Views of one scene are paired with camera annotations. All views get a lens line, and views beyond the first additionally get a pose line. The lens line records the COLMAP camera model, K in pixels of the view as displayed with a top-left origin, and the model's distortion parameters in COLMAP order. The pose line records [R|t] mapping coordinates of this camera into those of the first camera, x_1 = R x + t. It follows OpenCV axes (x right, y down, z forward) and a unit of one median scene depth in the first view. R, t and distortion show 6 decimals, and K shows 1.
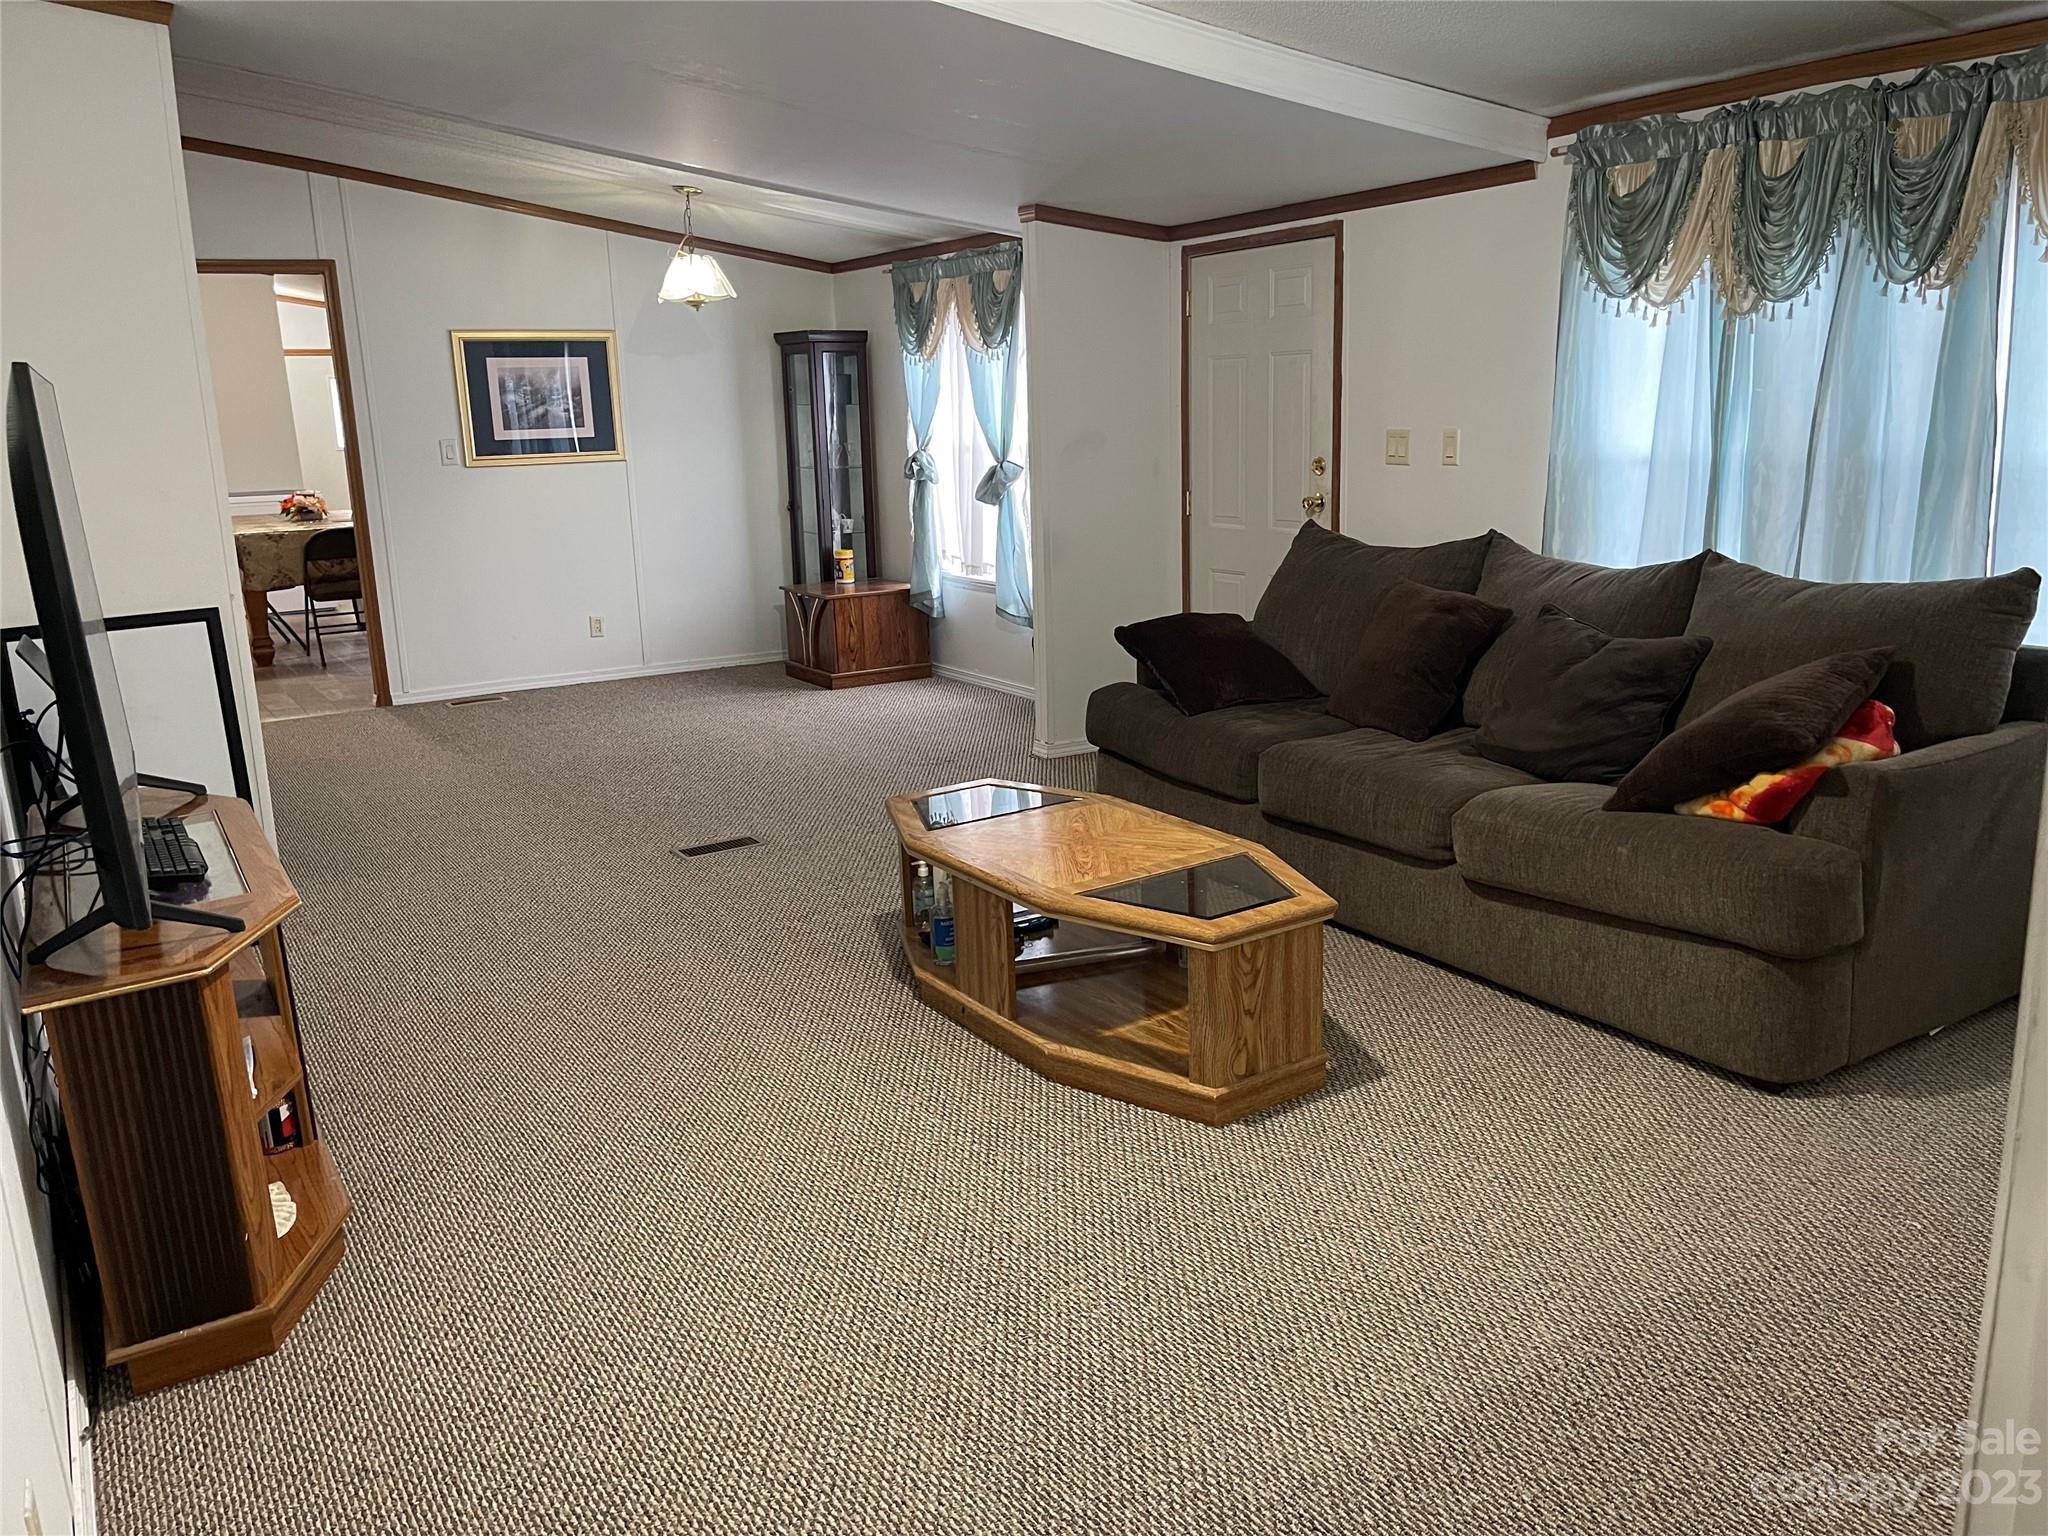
lens RADIAL K [[1558.4, 0, 1024.0], [0, 1558.4, 768.0], [0, 0, 1]] dist [0.088138, -0.111238]
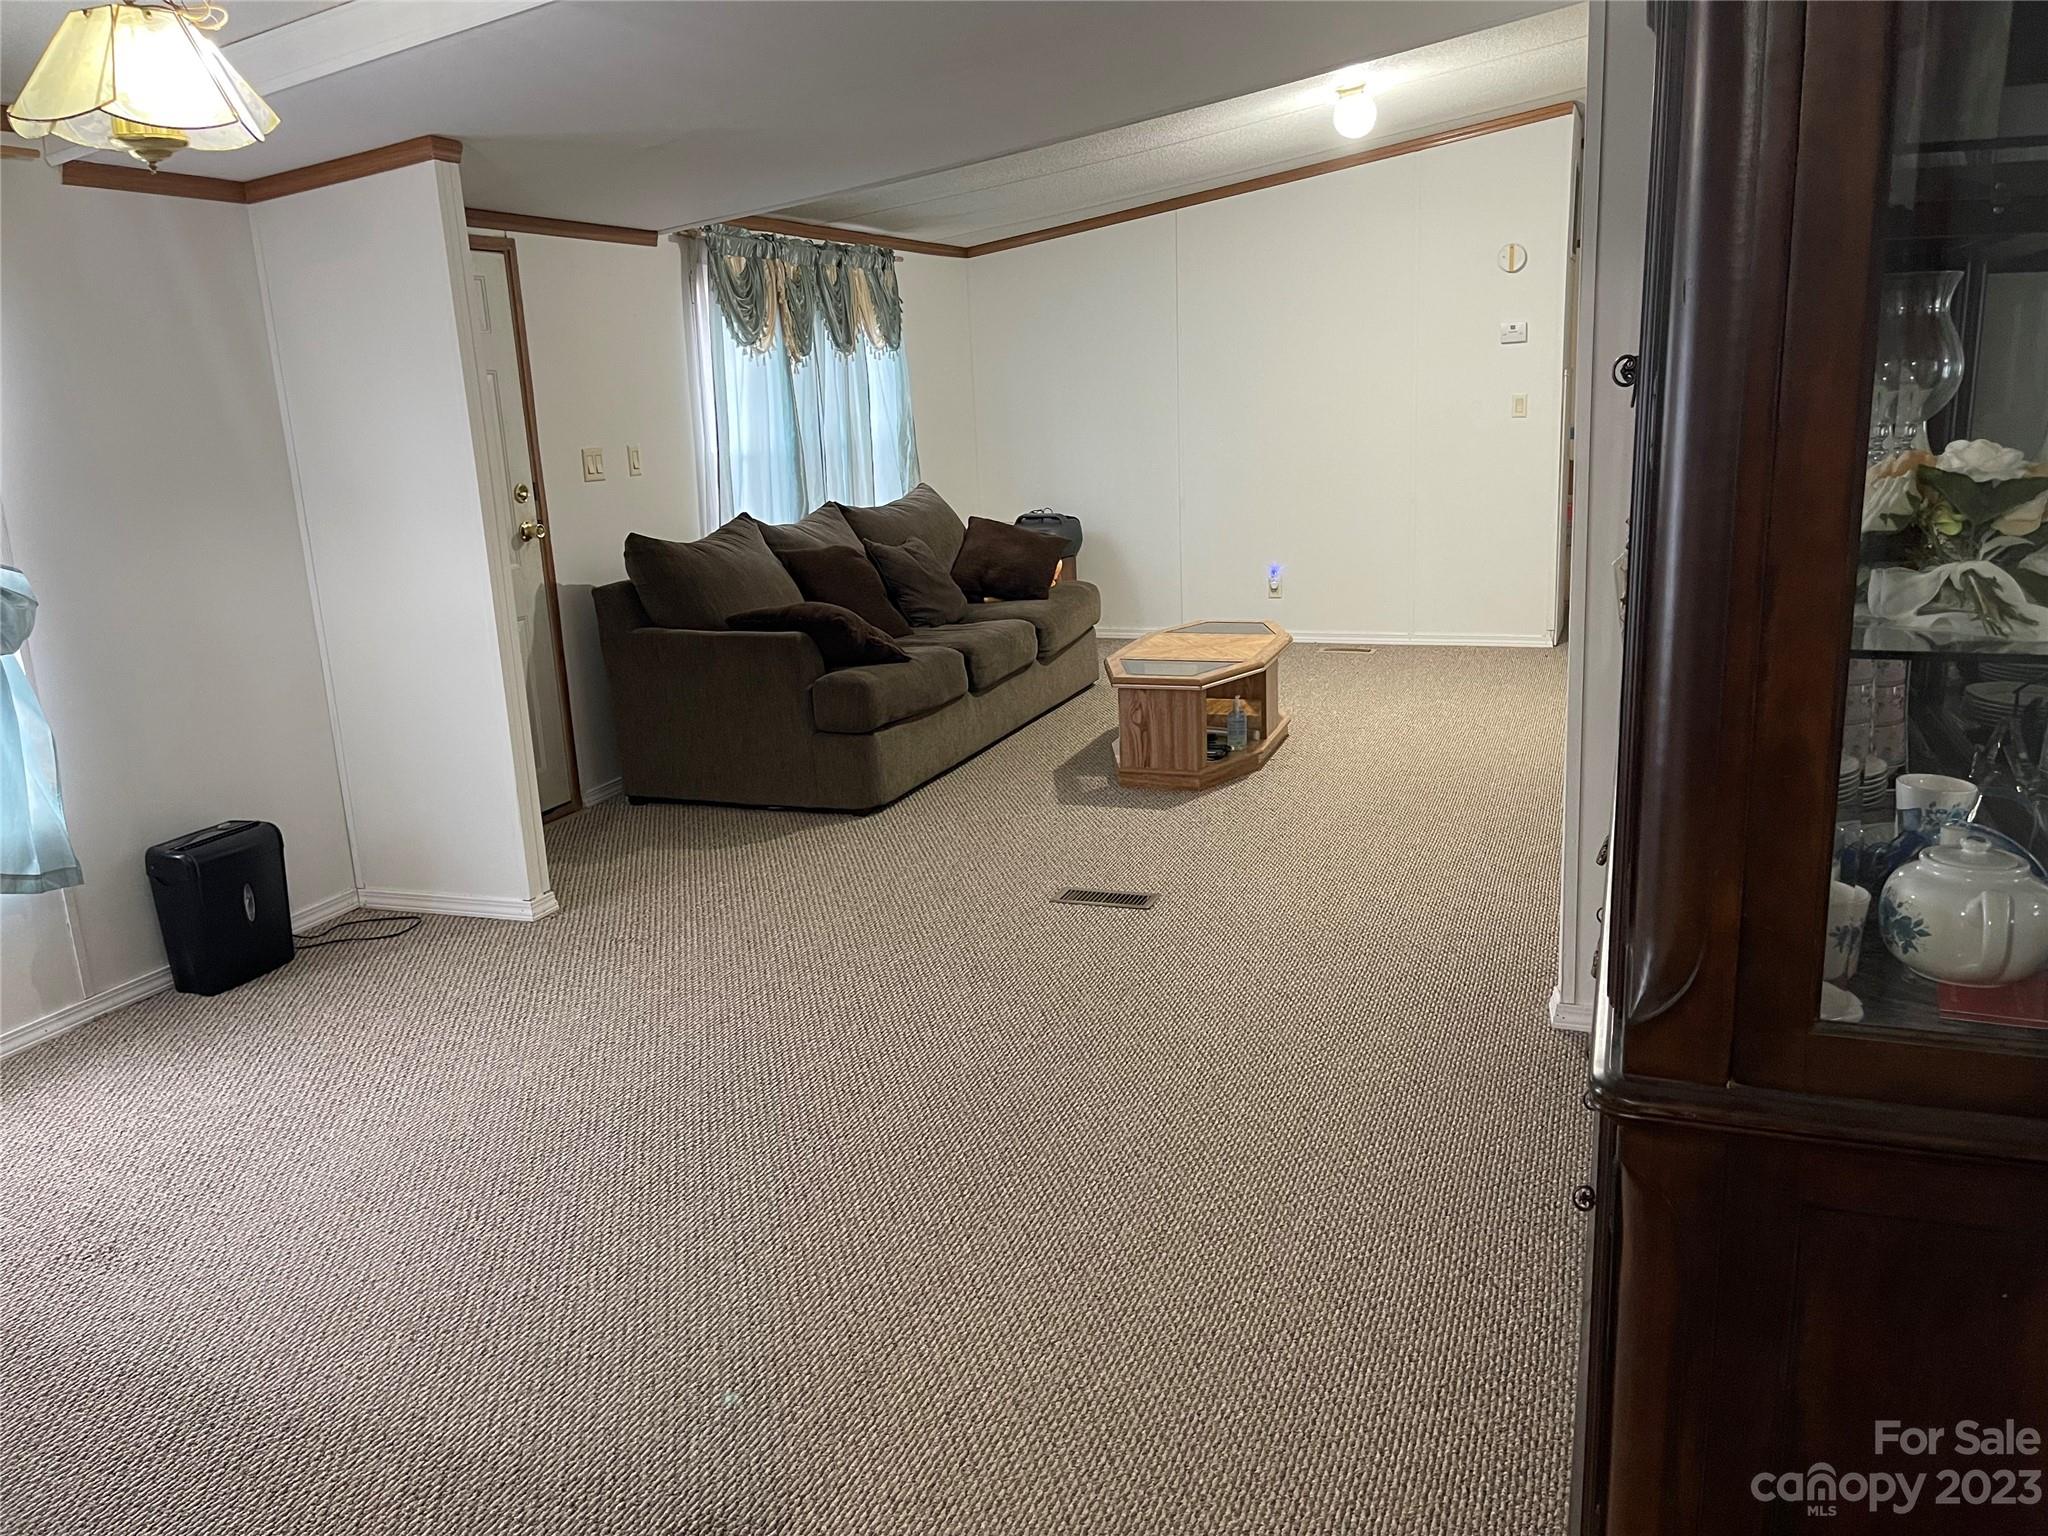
lens RADIAL K [[1558.4, 0, 1024.0], [0, 1558.4, 768.0], [0, 0, 1]] dist [0.088138, -0.111238]
pose [[-0.594715, -0.126625, 0.793902, -0.847950], [0.257350, 0.905569, 0.337218, -0.316105], [-0.761633, 0.404859, -0.505968, 1.462994]]
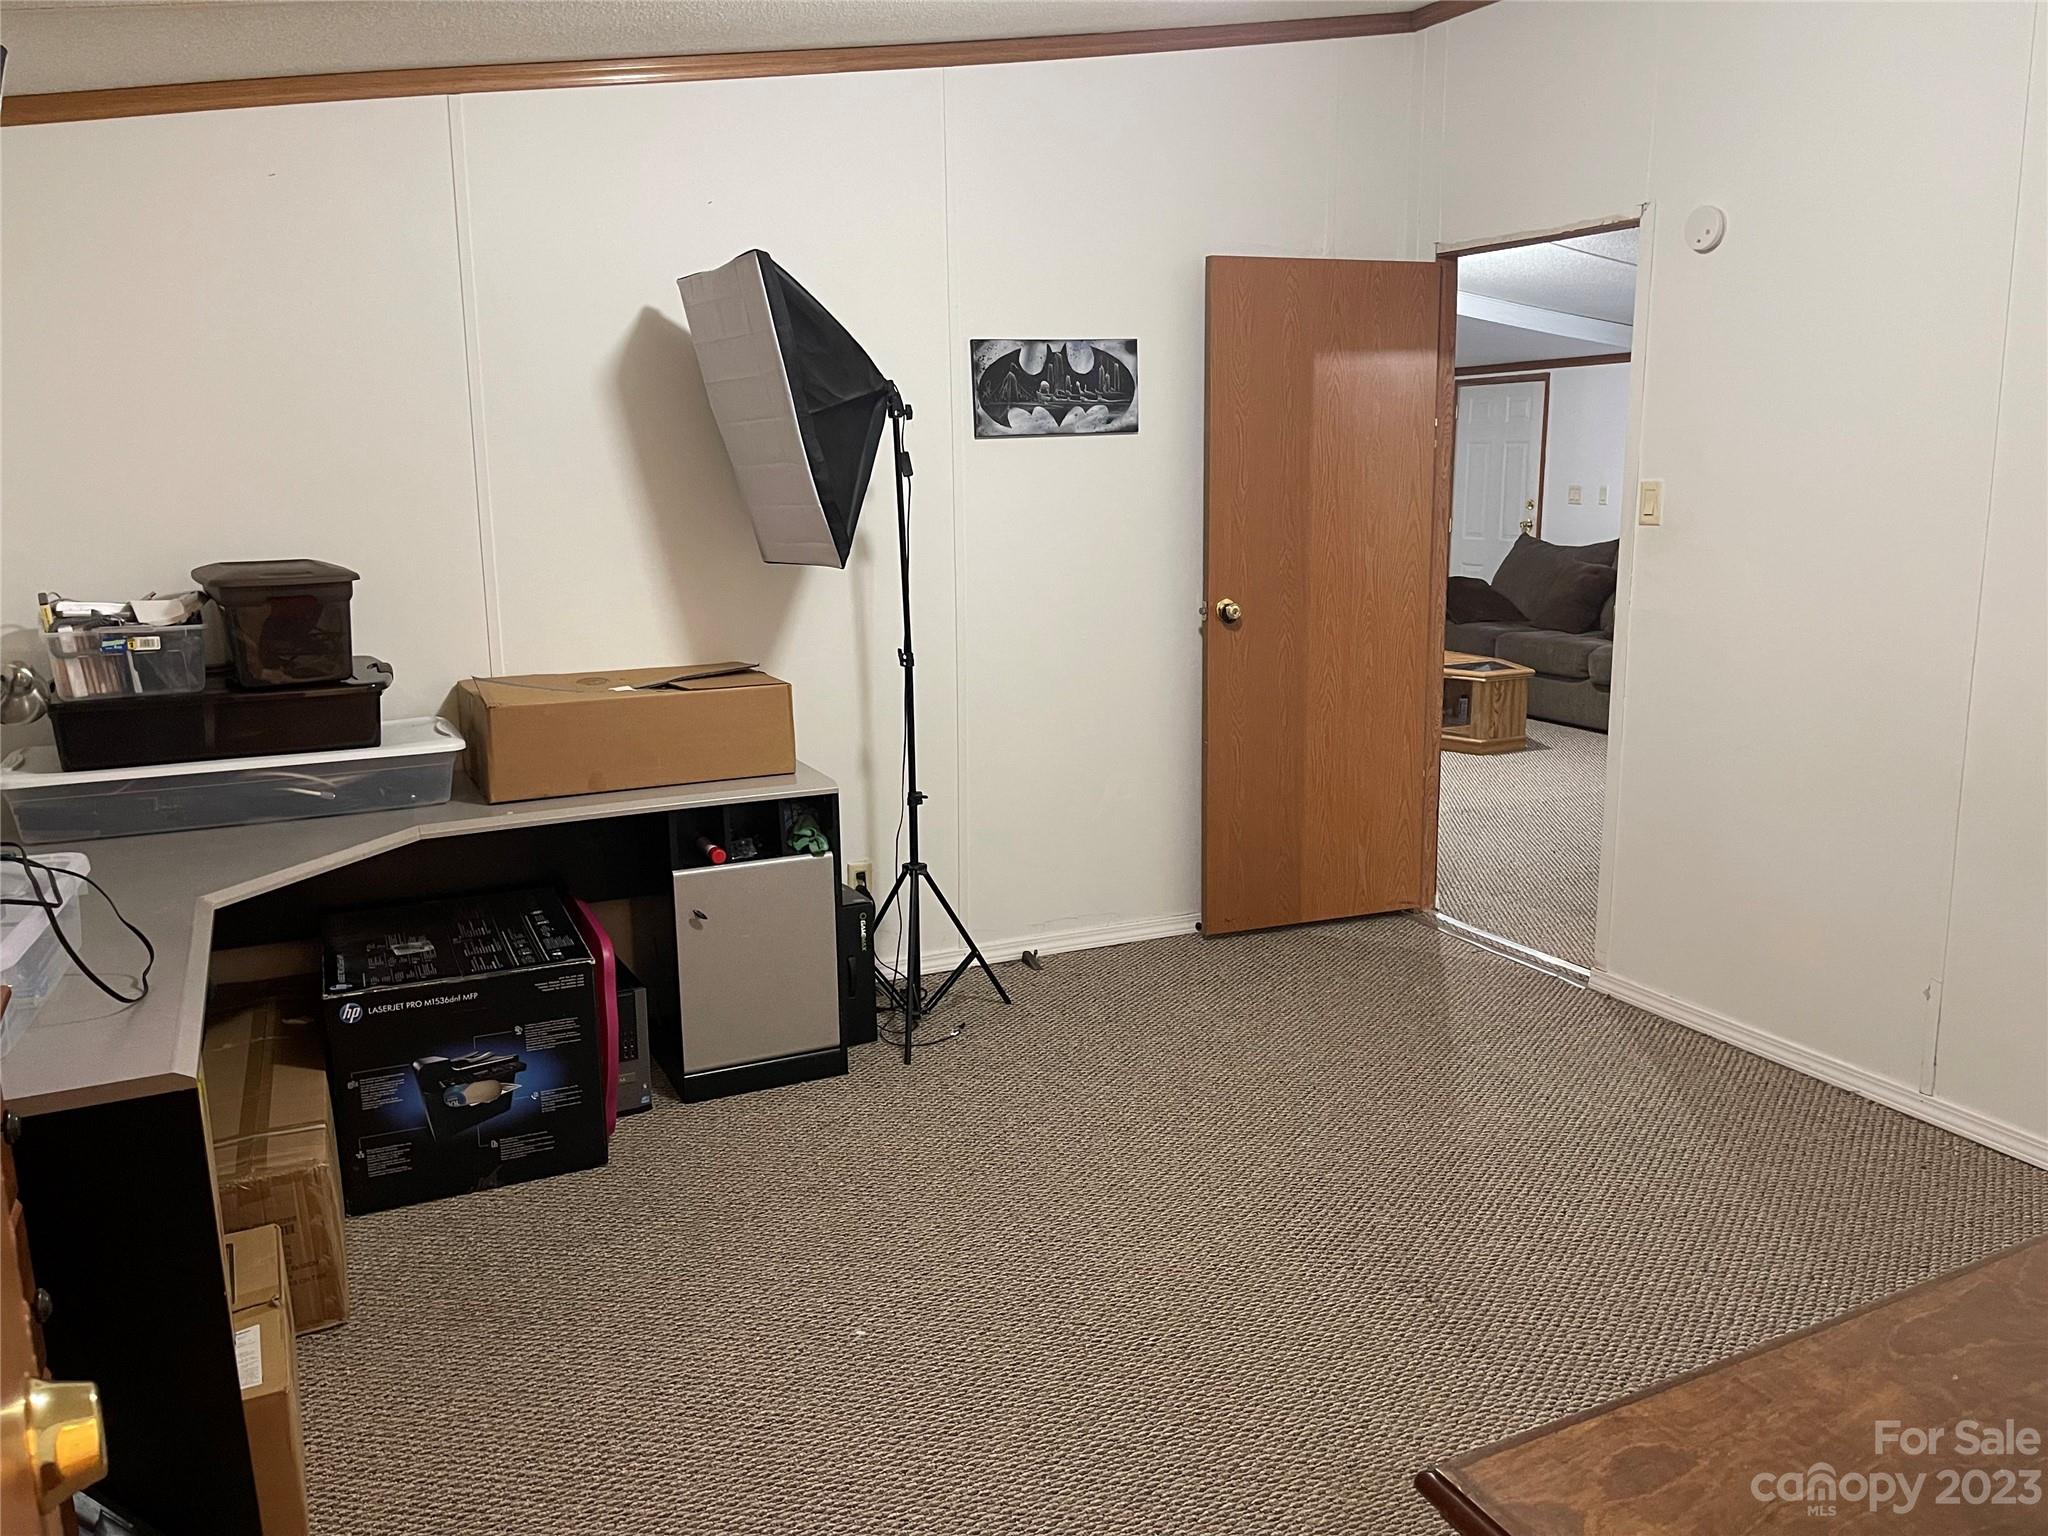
lens RADIAL K [[1558.4, 0, 1024.0], [0, 1558.4, 768.0], [0, 0, 1]] dist [0.088138, -0.111238]
pose [[0.992666, 0.052541, -0.108876, -0.193215], [-0.056602, 0.997799, -0.034555, 0.223486], [0.106820, 0.040464, 0.993455, -0.925575]]
